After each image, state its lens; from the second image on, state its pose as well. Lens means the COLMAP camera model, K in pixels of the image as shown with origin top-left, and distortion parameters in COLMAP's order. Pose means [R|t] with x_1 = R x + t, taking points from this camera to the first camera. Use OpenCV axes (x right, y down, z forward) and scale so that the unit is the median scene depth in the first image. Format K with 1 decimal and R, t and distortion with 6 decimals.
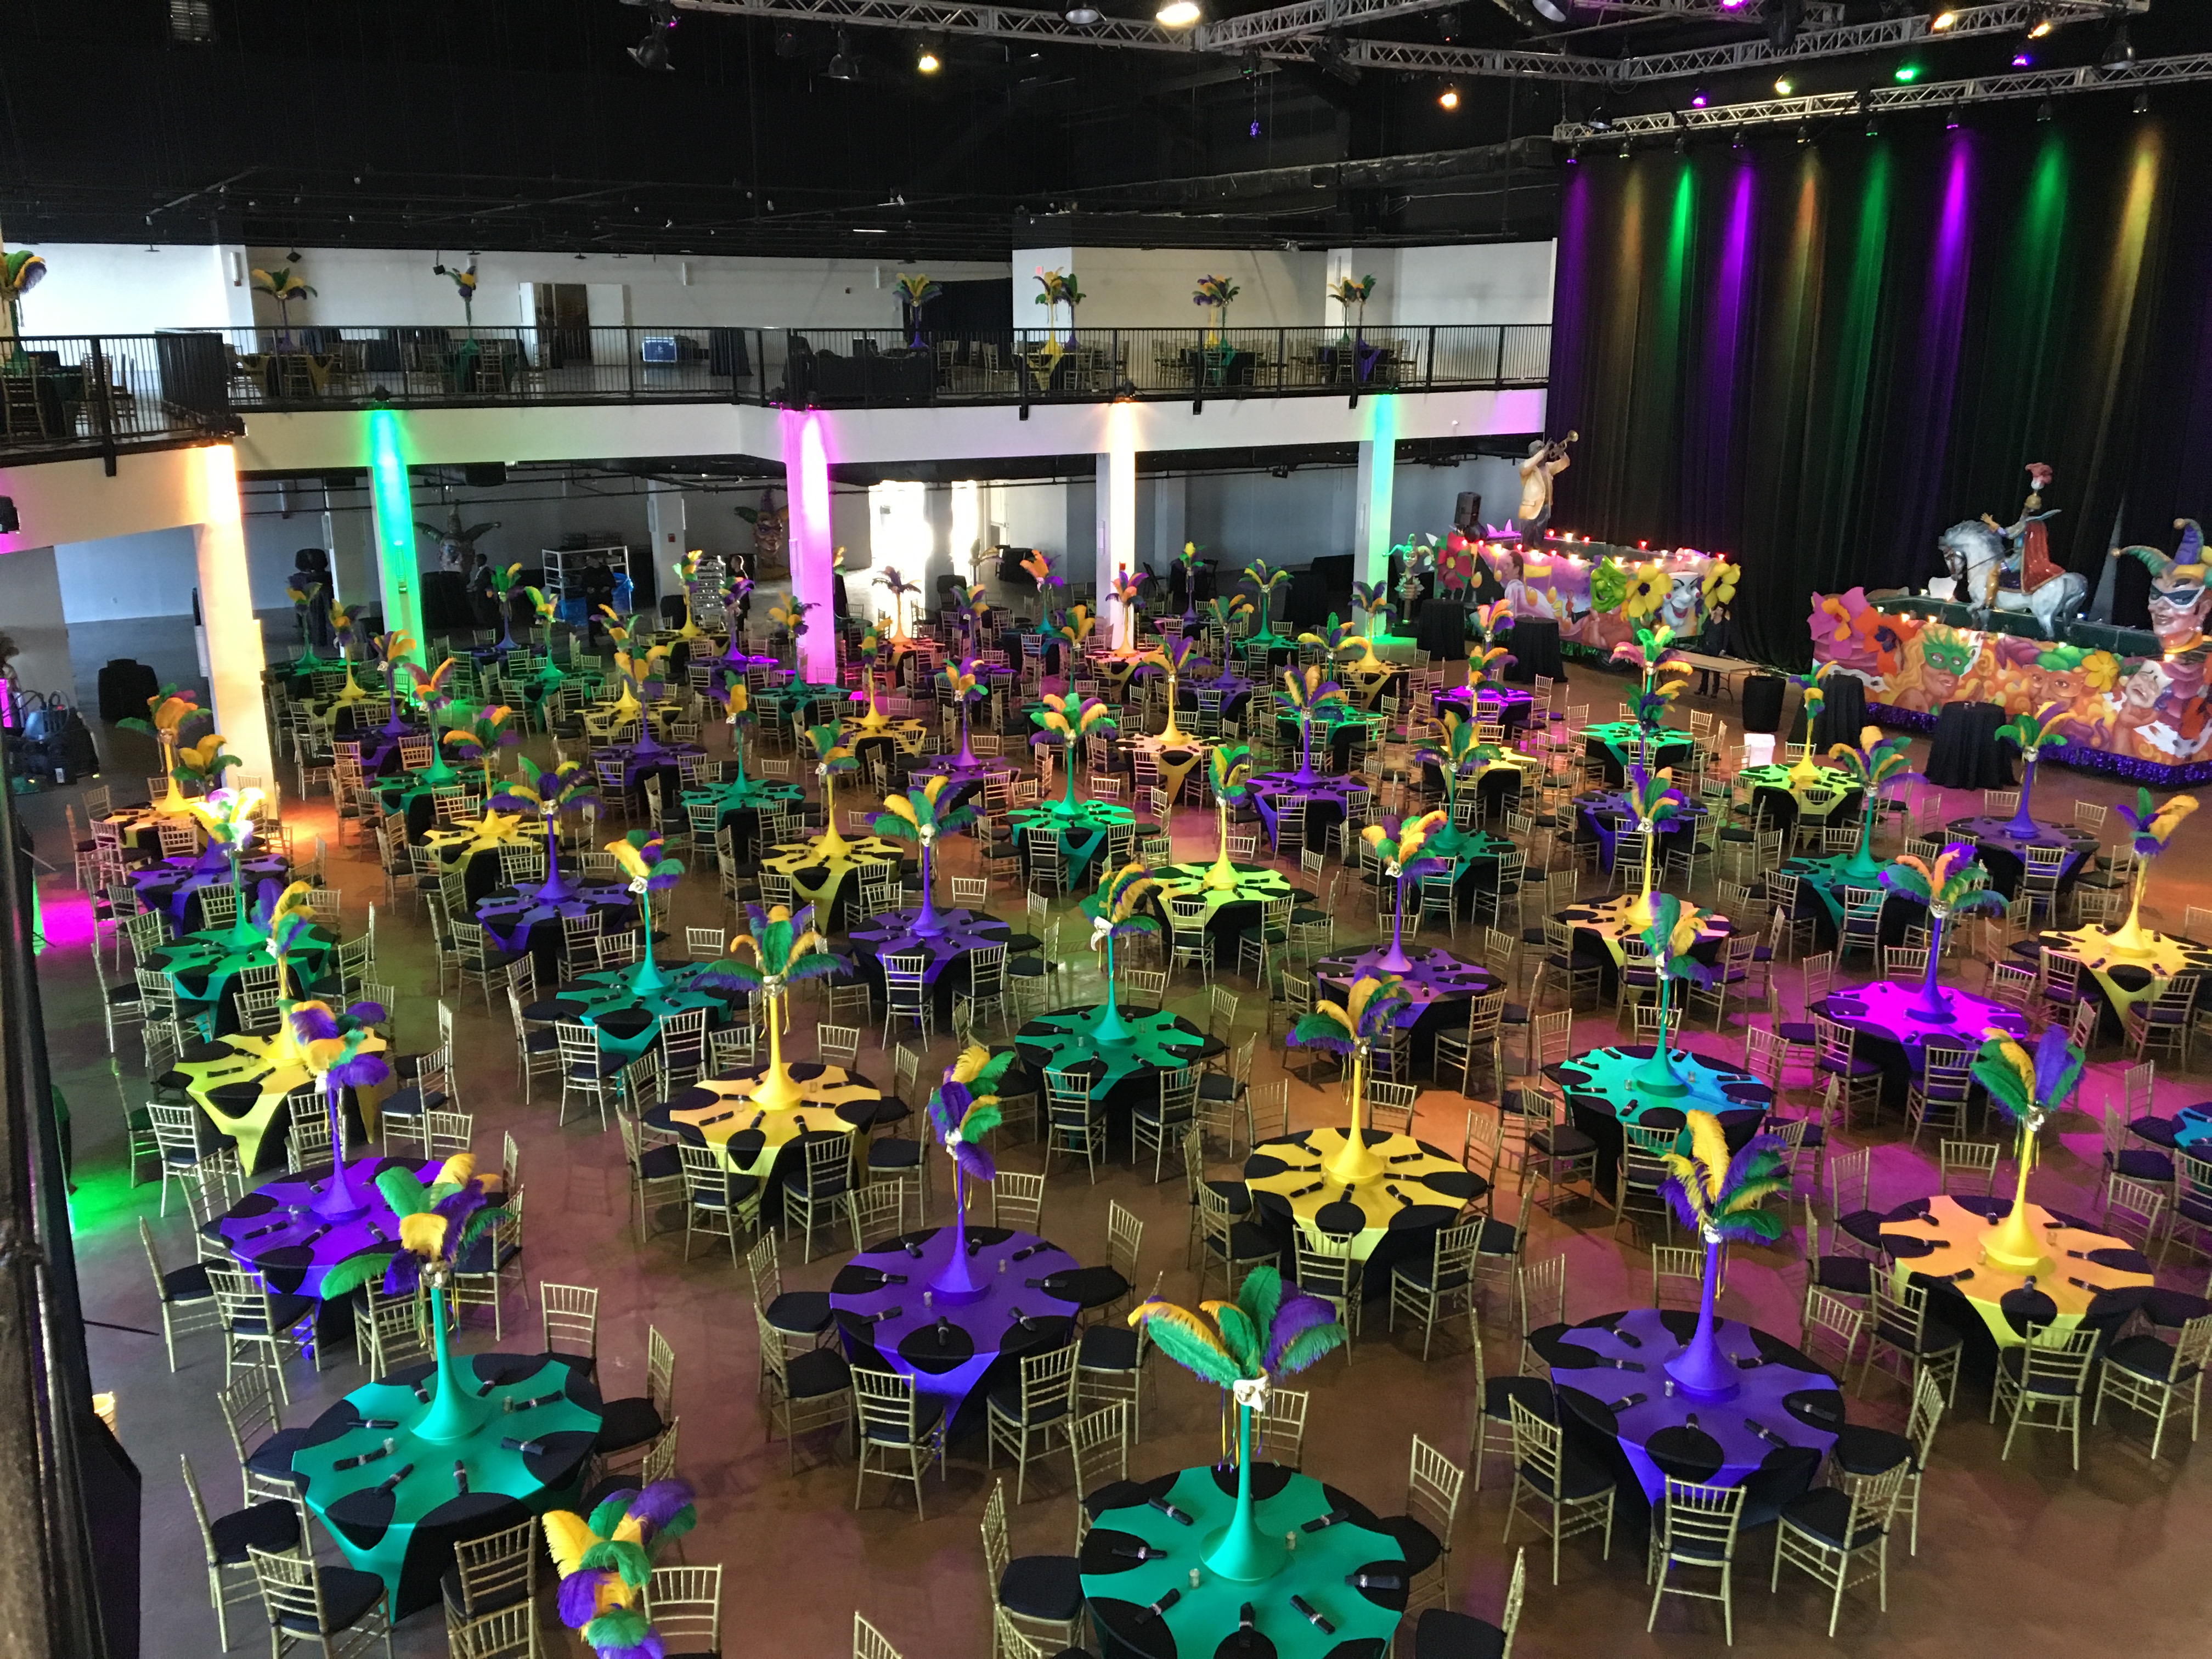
lens RADIAL K [[1843.8, 0, 1096.7], [0, 1843.8, 829.6], [0, 0, 1]] dist [0.123775, -0.232707]
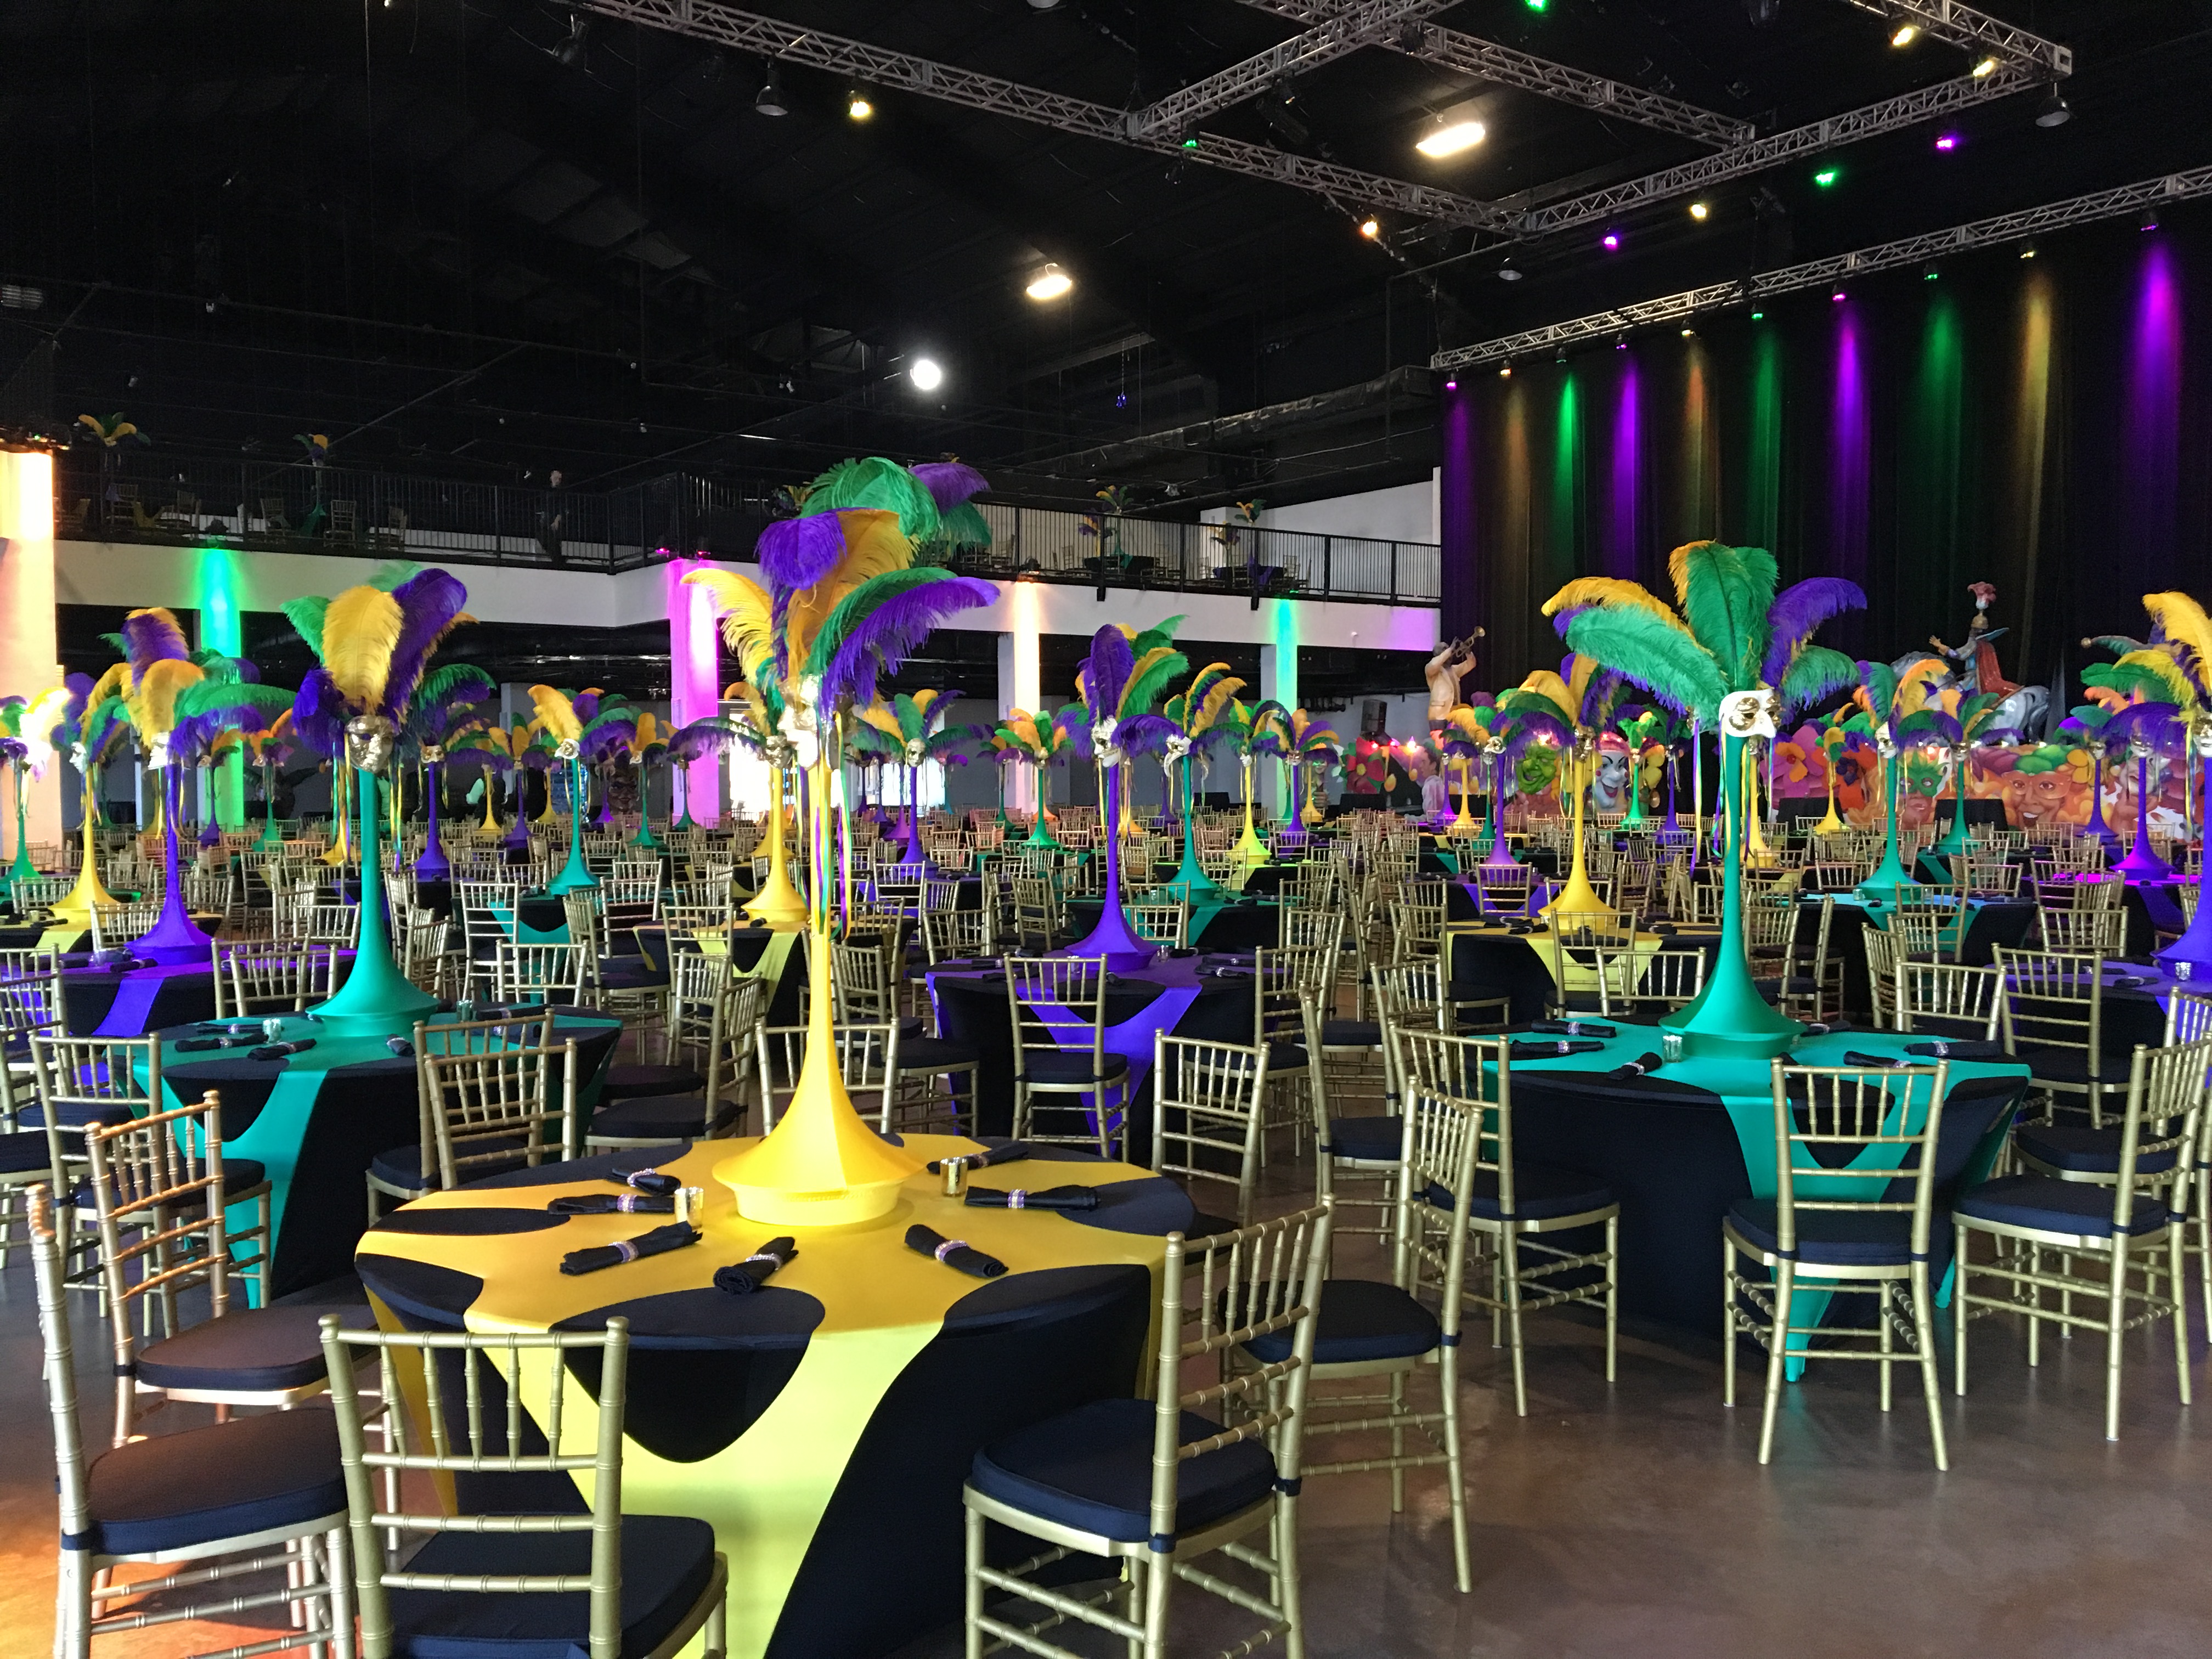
lens RADIAL K [[1843.8, 0, 1096.7], [0, 1843.8, 829.6], [0, 0, 1]] dist [0.123775, -0.232707]
pose [[0.994530, -0.011231, 0.103846, -0.059820], [0.035658, 0.970980, -0.236486, 0.143497], [-0.098177, 0.238895, 0.966070, 0.127910]]
